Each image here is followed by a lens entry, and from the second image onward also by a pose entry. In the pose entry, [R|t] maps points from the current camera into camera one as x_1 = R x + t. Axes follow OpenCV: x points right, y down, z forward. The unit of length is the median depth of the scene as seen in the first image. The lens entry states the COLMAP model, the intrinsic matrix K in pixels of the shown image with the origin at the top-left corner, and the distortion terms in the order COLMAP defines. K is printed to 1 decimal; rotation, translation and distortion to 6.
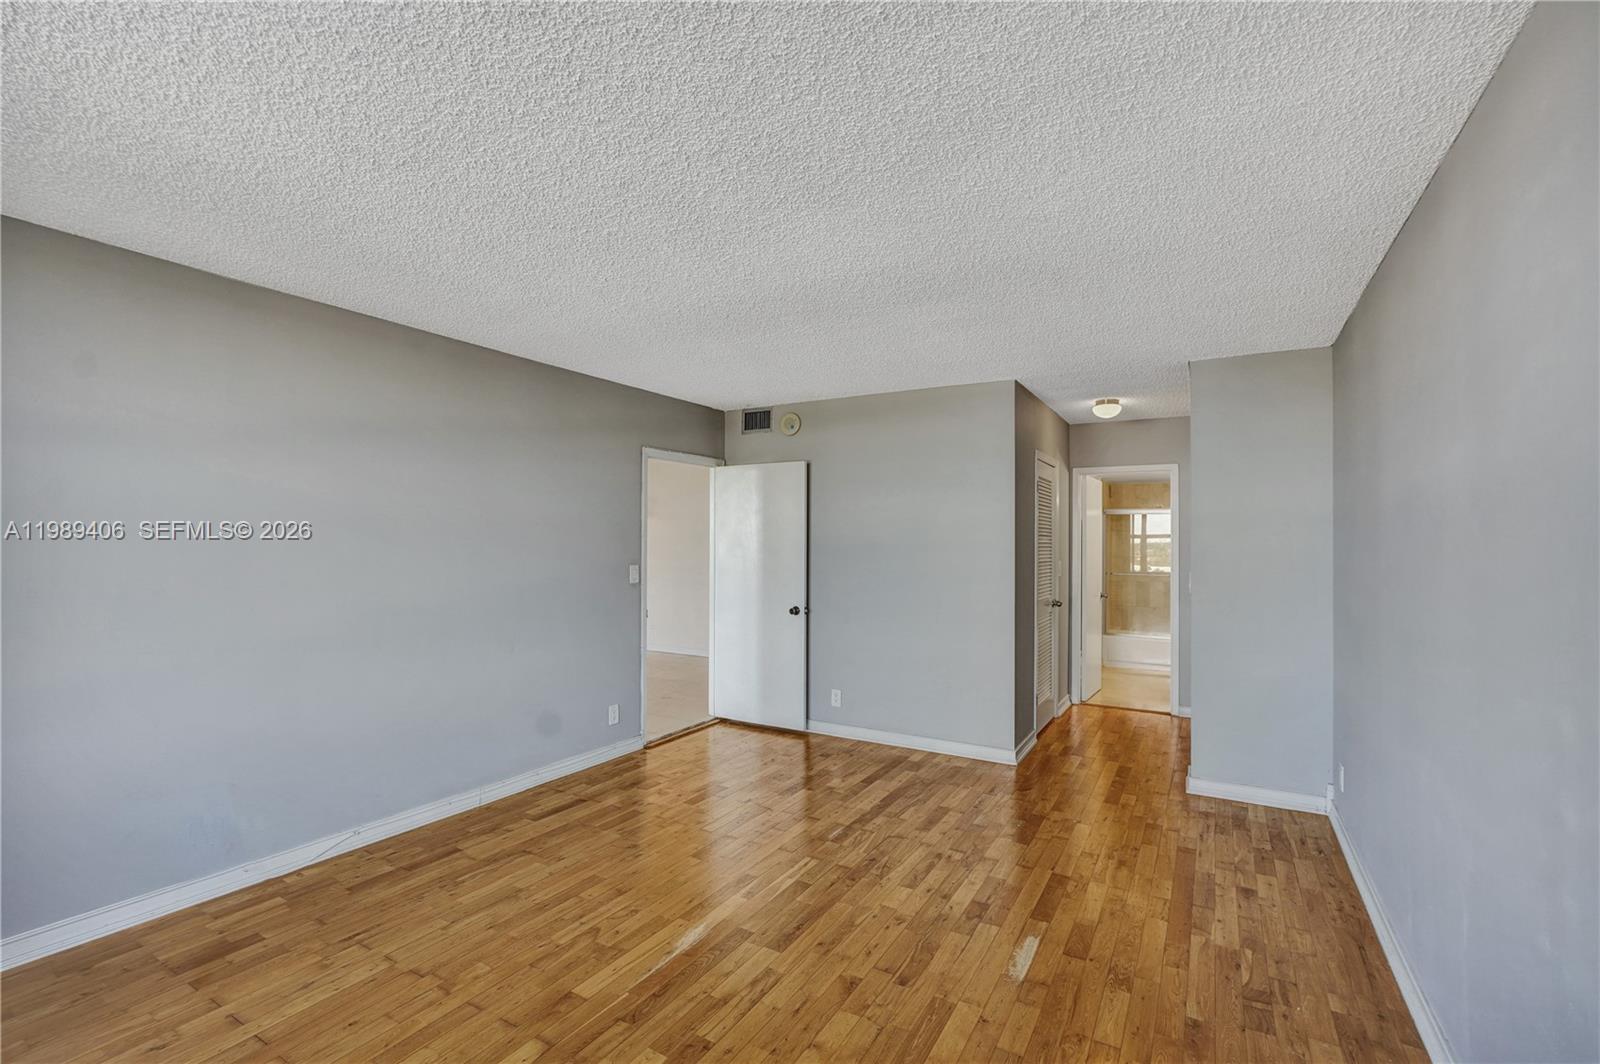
lens RADIAL K [[706.4, 0, 799.9], [0, 706.4, 535.0], [0, 0, 1]] dist [-0.010797, 0.004995]
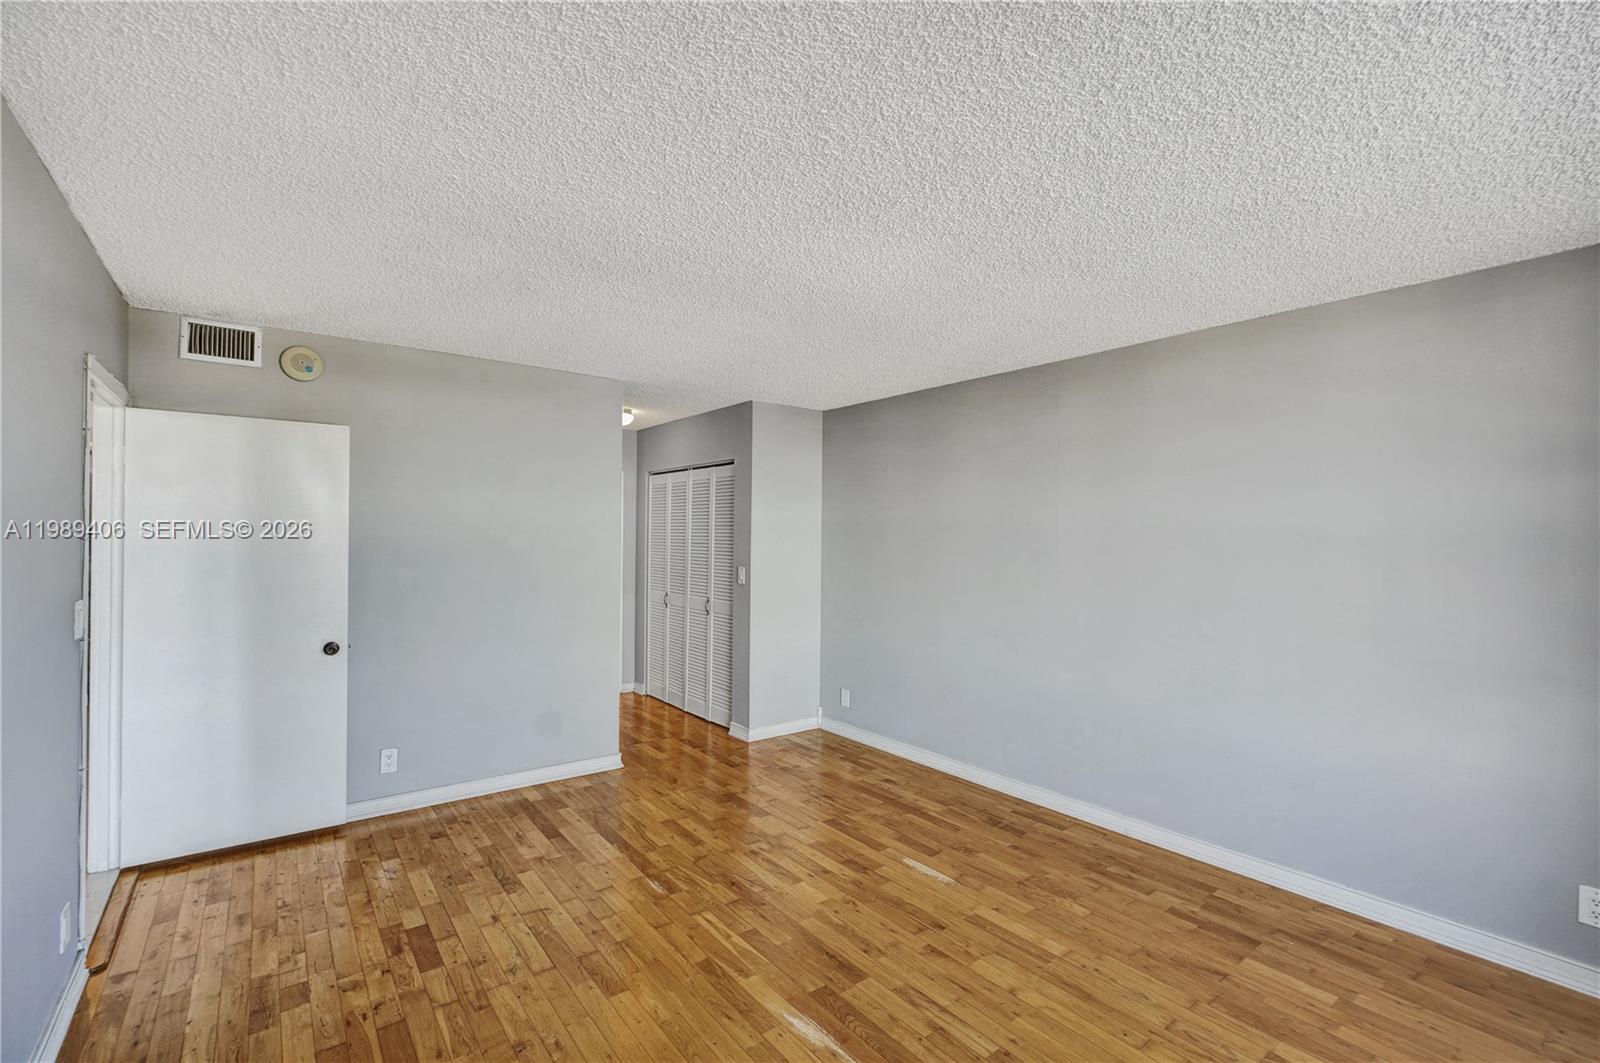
lens RADIAL K [[706.4, 0, 799.9], [0, 706.4, 534.5], [0, 0, 1]] dist [-0.010797, 0.004995]
pose [[0.374174, 0.000027, 0.927359, -0.656039], [-0.019477, 0.999780, 0.007829, -0.020287], [-0.927154, -0.020992, 0.374092, 0.495140]]
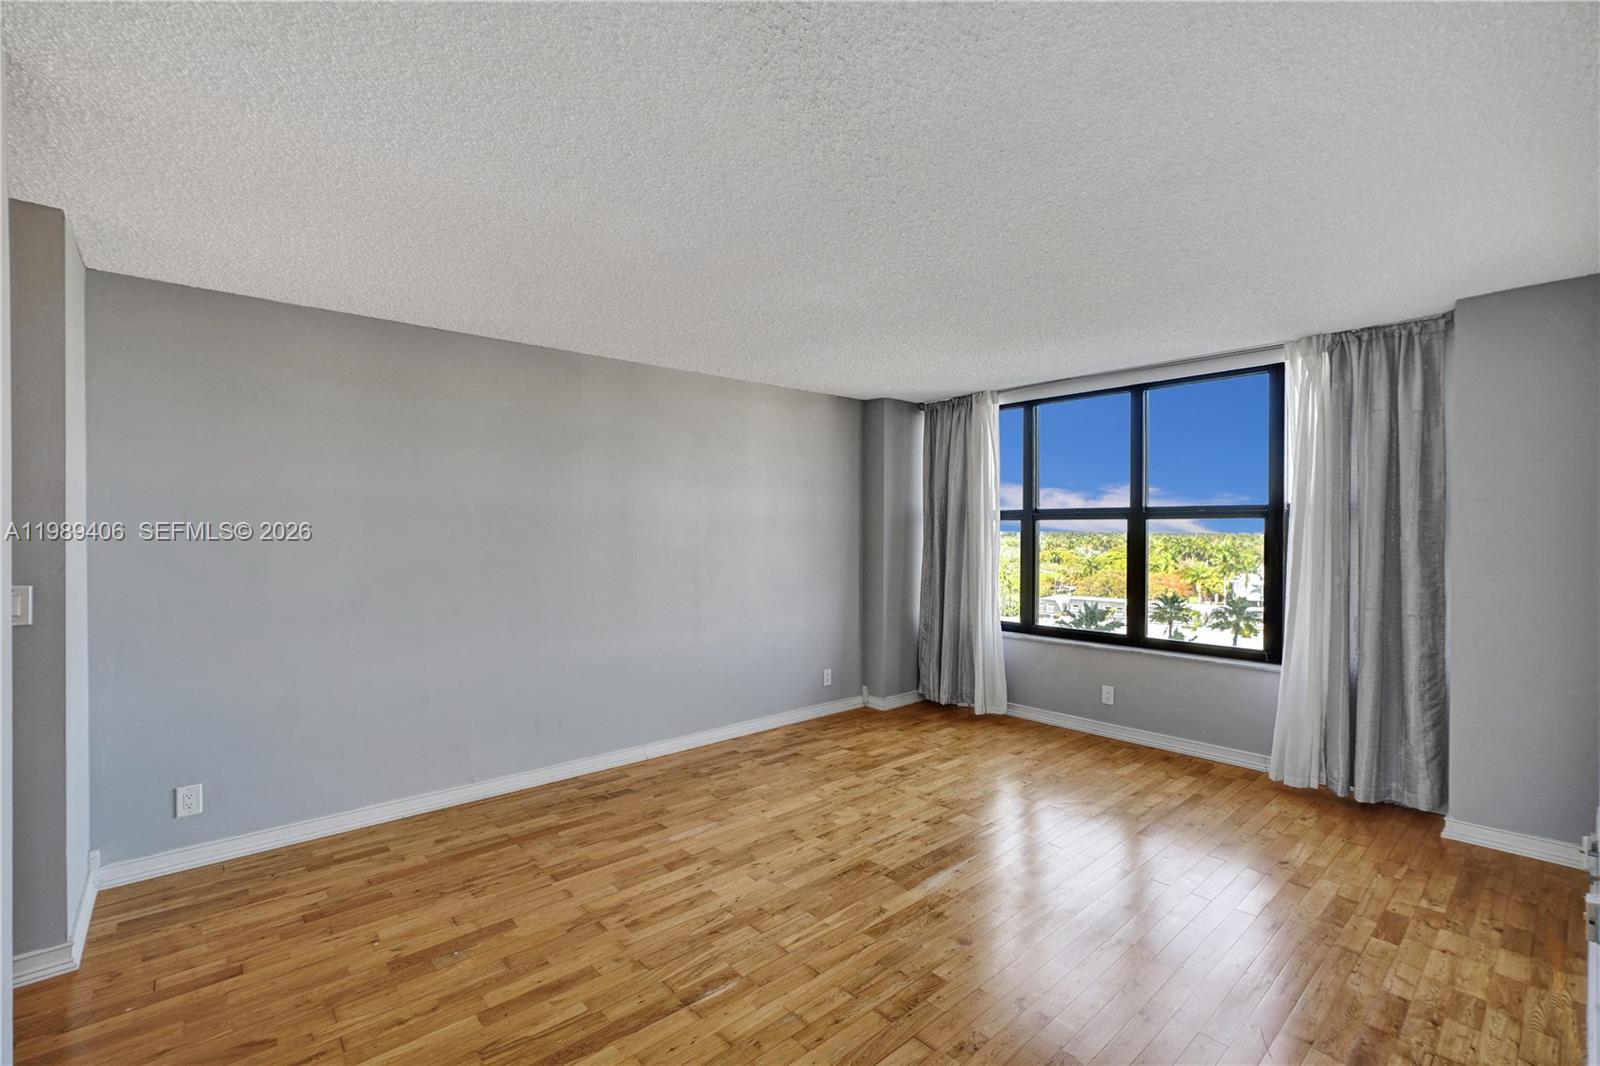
lens RADIAL K [[706.4, 0, 799.9], [0, 706.4, 536.0], [0, 0, 1]] dist [-0.010797, 0.004995]
pose [[-0.950648, -0.007045, 0.310192, -0.203161], [-0.008339, 0.999961, -0.002845, 0.013056], [-0.310160, -0.005291, -0.950670, 1.507333]]
